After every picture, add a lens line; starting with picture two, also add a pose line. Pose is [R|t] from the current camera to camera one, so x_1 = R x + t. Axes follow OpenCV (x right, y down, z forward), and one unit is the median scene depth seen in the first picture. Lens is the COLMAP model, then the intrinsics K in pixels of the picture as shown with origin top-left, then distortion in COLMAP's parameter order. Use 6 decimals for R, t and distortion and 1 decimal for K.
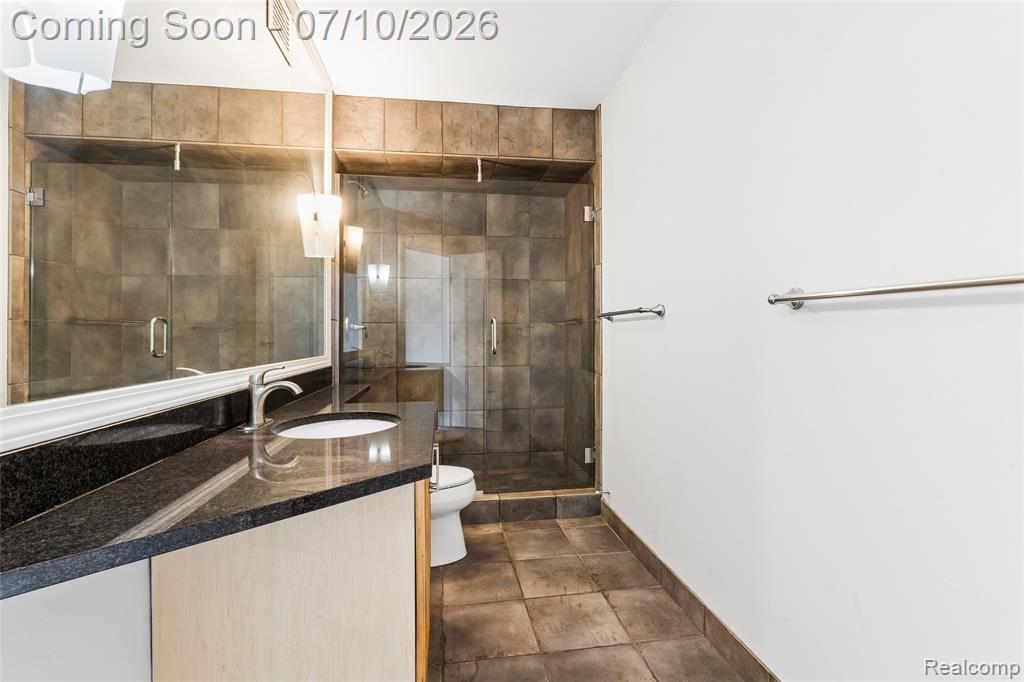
lens RADIAL K [[461.9, 0, 517.2], [0, 461.9, 336.9], [0, 0, 1]] dist [-0.008095, 0.003041]
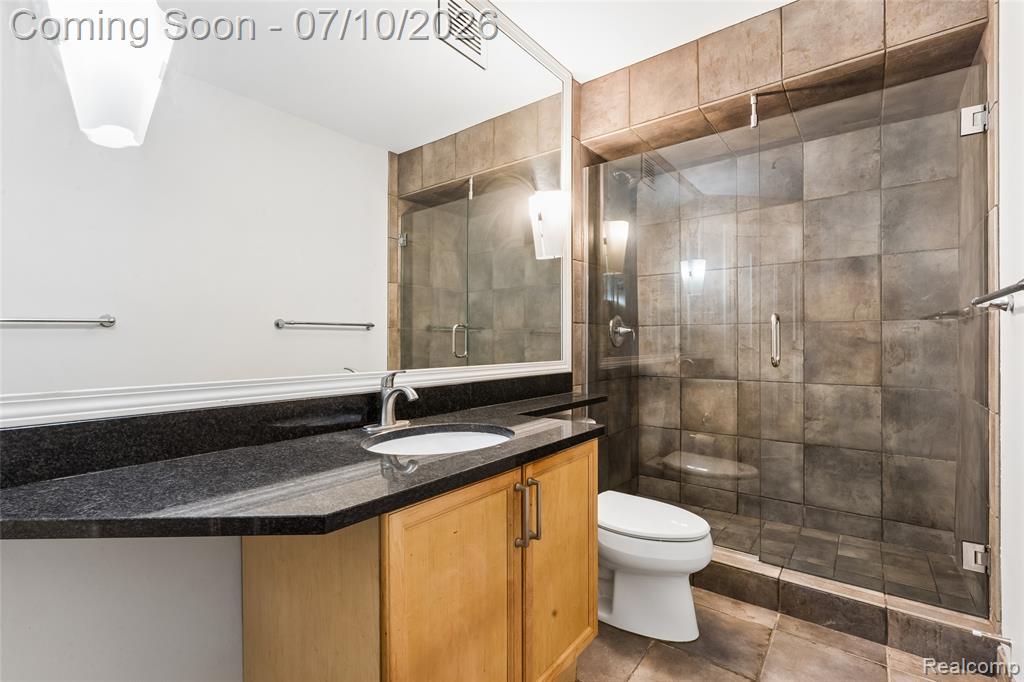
lens RADIAL K [[461.9, 0, 508.1], [0, 461.9, 339.6], [0, 0, 1]] dist [-0.008095, 0.003041]
pose [[0.695865, 0.001354, -0.718172, 0.170543], [-0.004130, 0.999989, -0.002117, -0.000058], [0.718161, 0.004439, 0.695863, 0.227912]]
